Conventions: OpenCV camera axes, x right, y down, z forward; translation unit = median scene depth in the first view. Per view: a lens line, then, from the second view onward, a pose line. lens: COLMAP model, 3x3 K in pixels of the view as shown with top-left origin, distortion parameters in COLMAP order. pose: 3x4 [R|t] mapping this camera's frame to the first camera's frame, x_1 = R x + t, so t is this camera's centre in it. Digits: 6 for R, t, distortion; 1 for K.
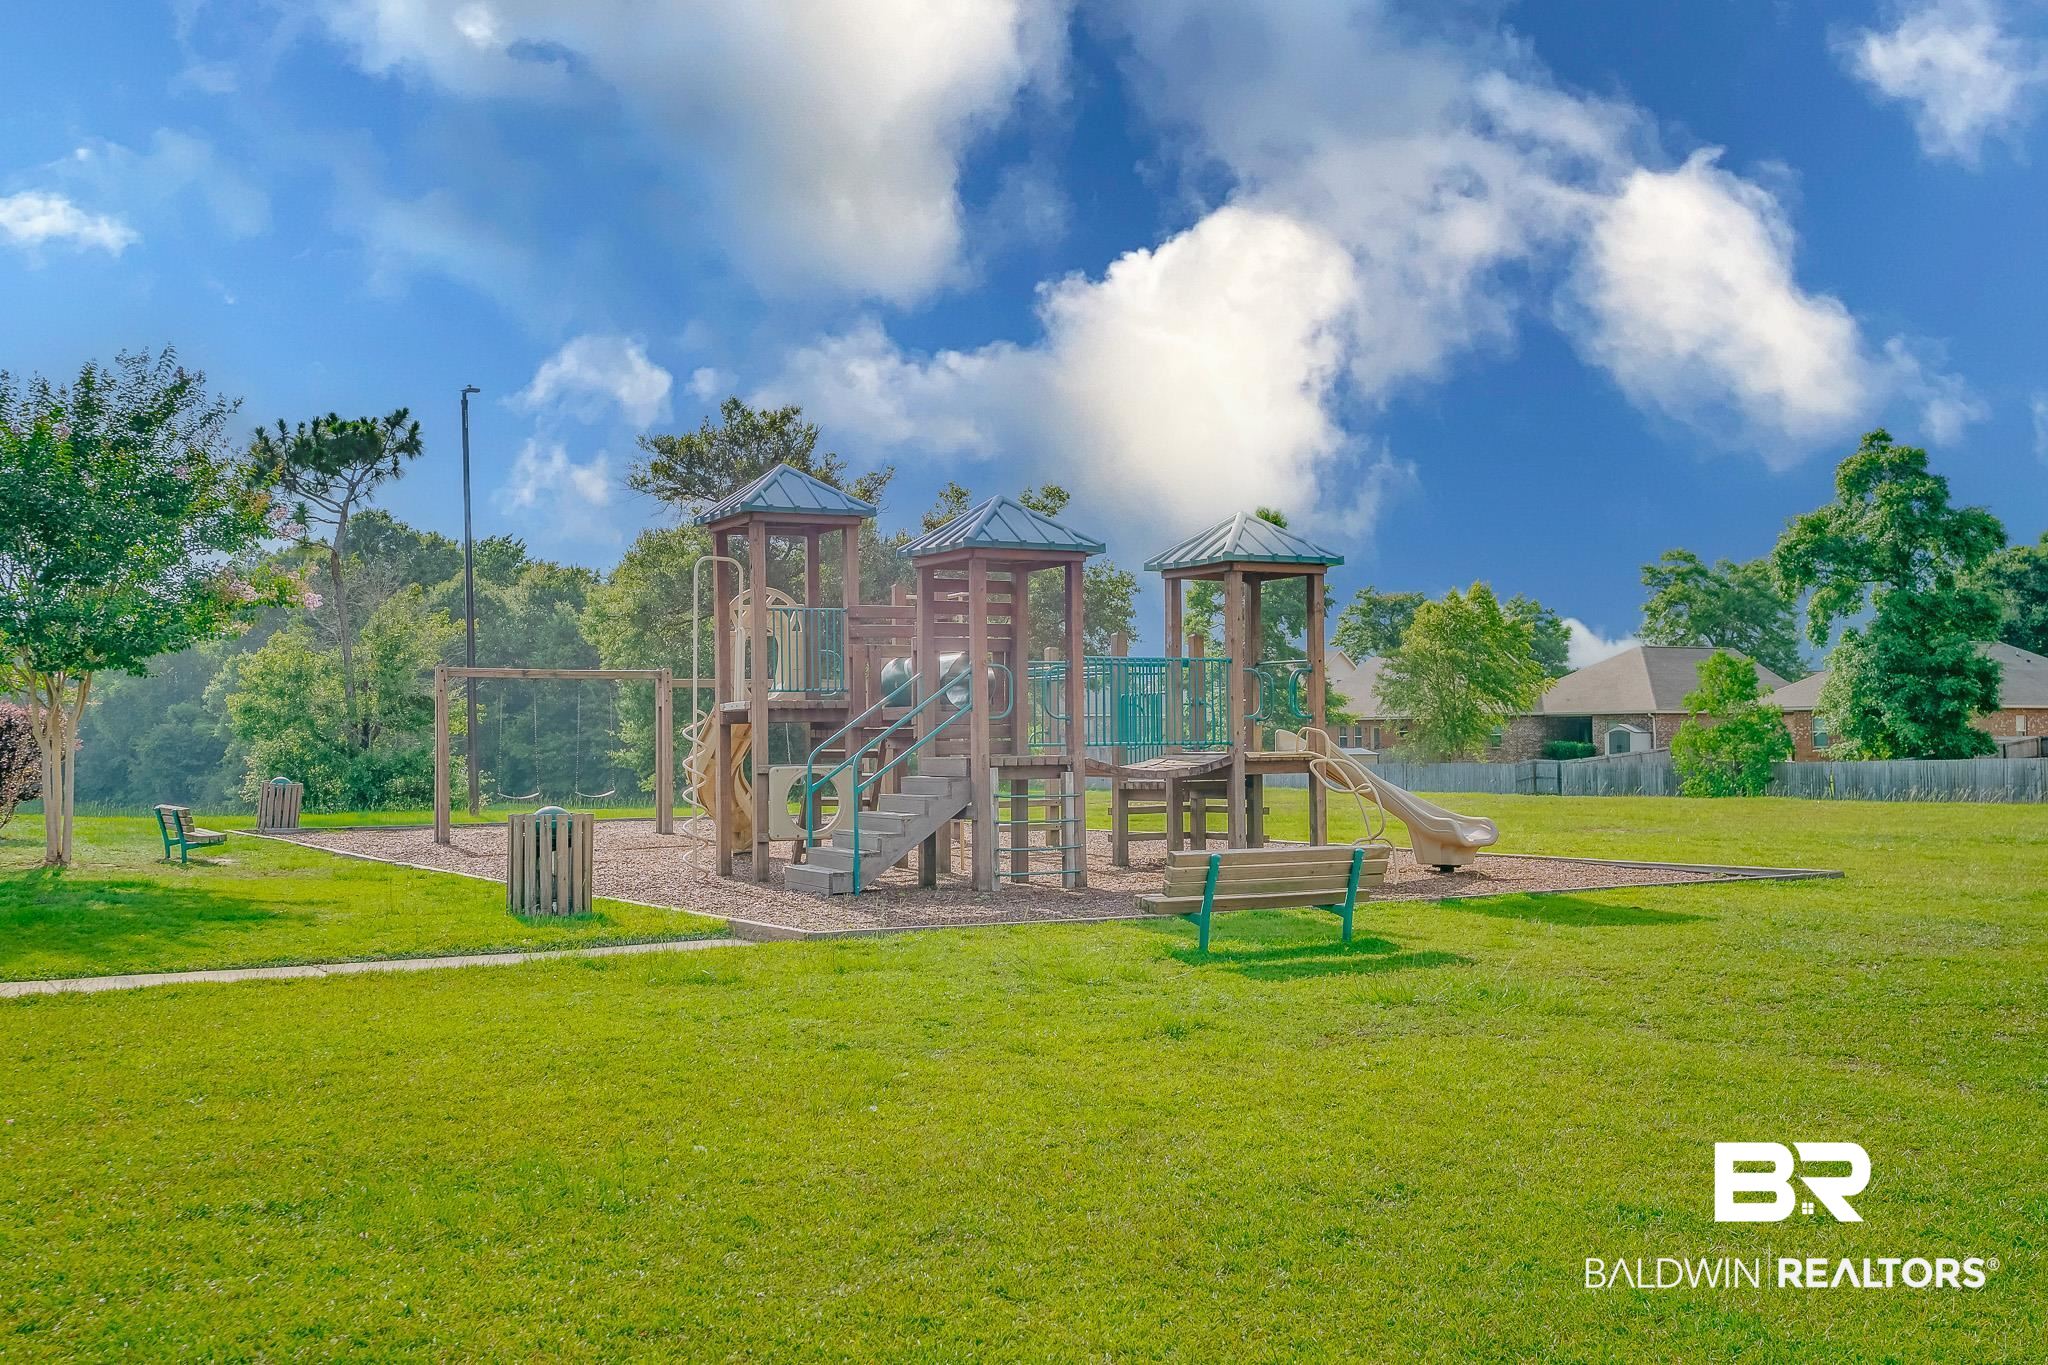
lens RADIAL K [[913.8, 0, 1018.1], [0, 913.8, 678.2], [0, 0, 1]] dist [0.000442, -0.000137]
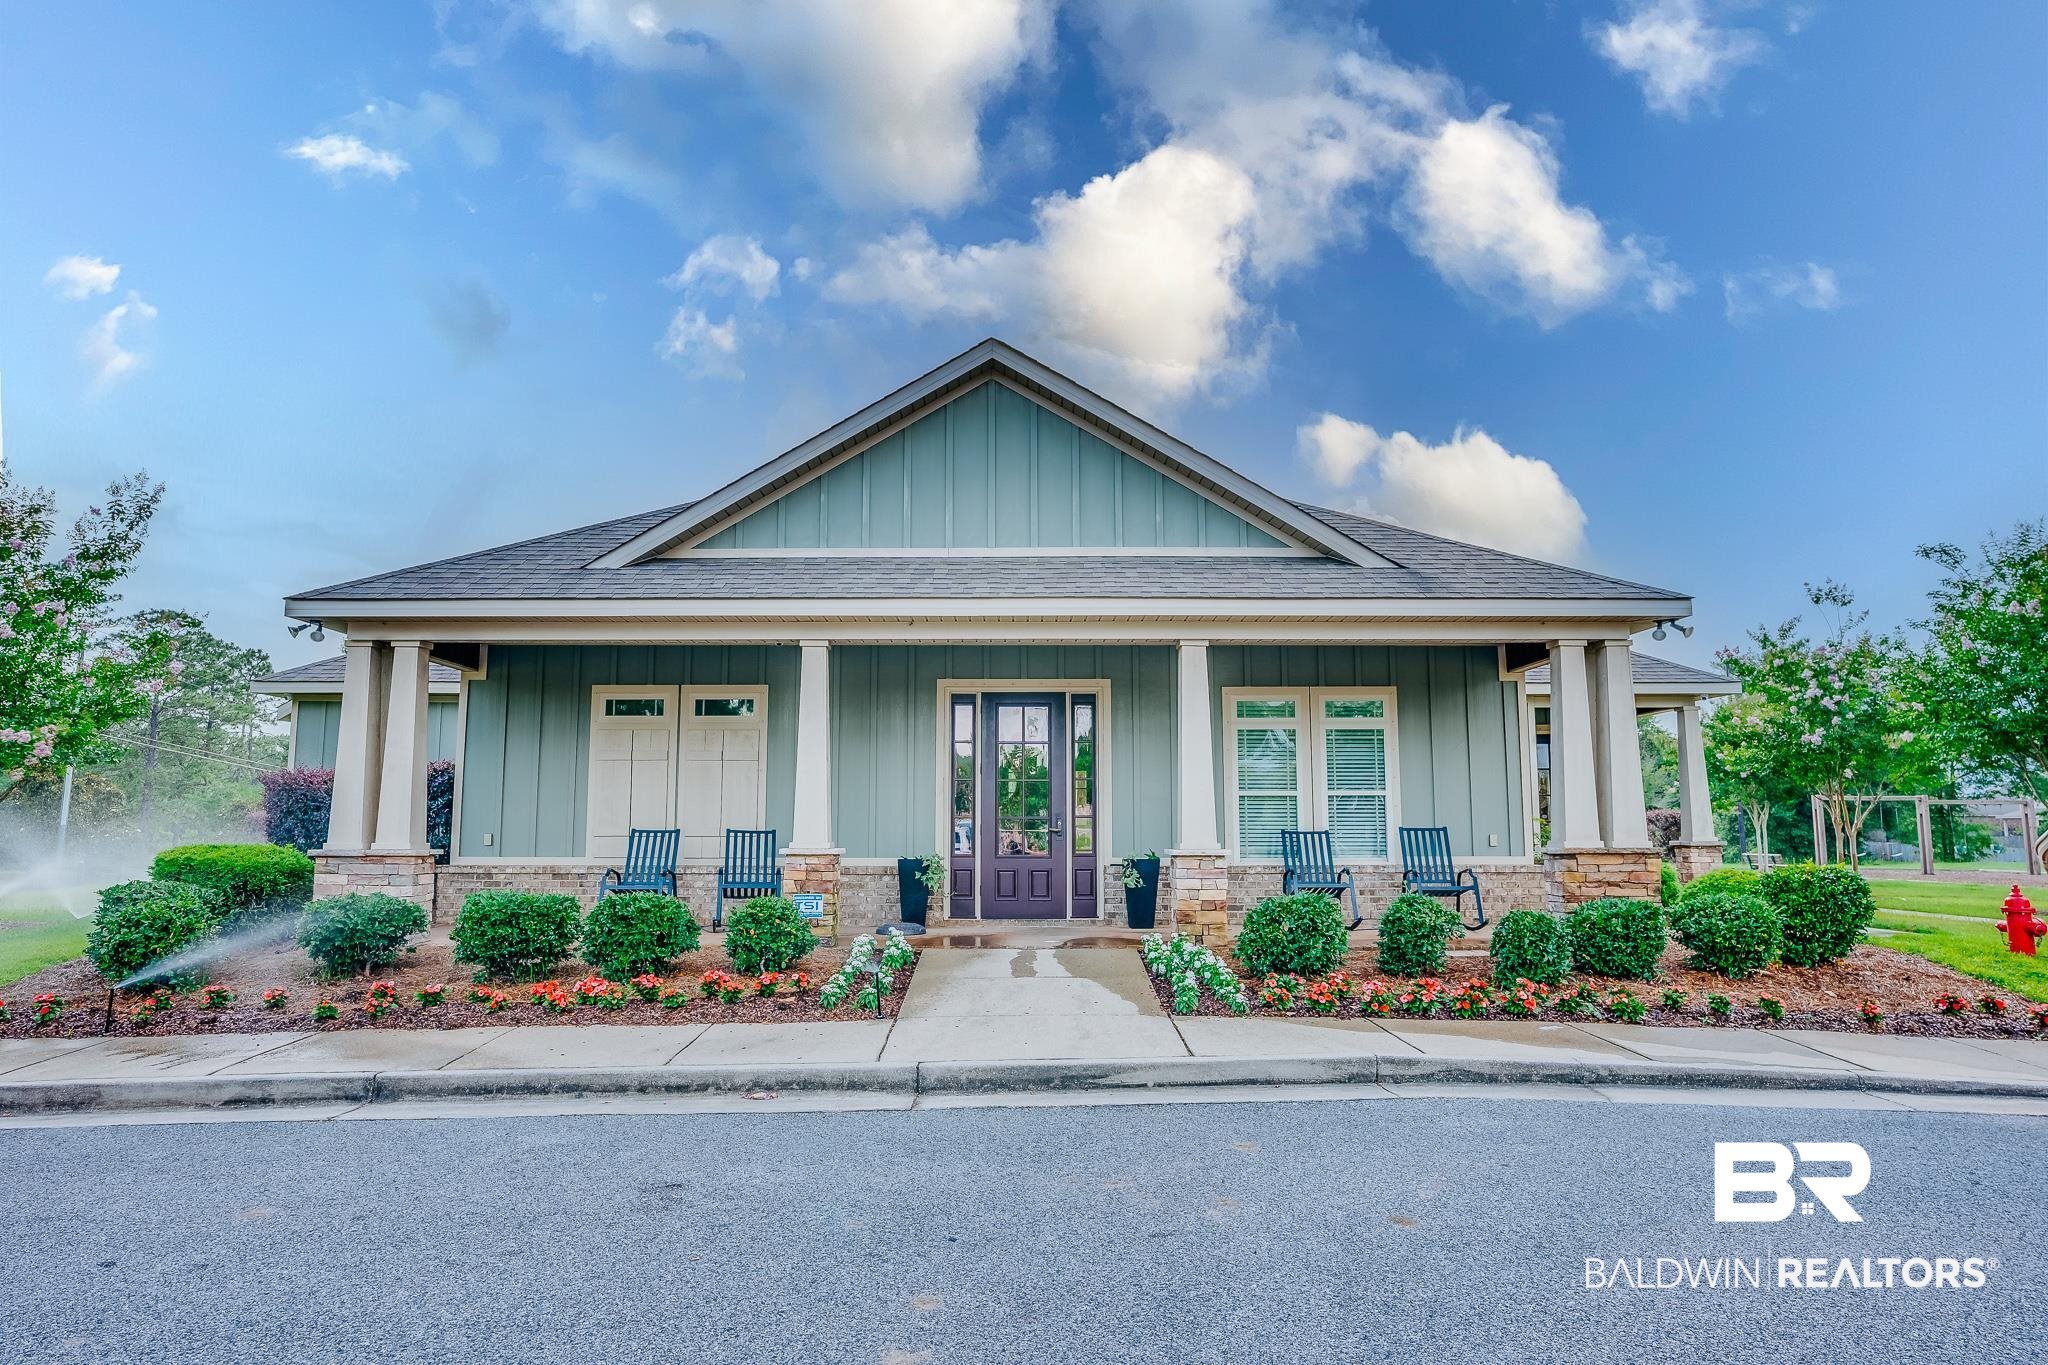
lens RADIAL K [[913.8, 0, 1025.0], [0, 913.8, 687.8], [0, 0, 1]] dist [0.000442, -0.000137]
pose [[1.000000, -0.000046, 0.000072, 0.007898], [0.000046, 1.000000, -0.000087, 0.338475], [-0.000072, 0.000087, 1.000000, -0.439909]]
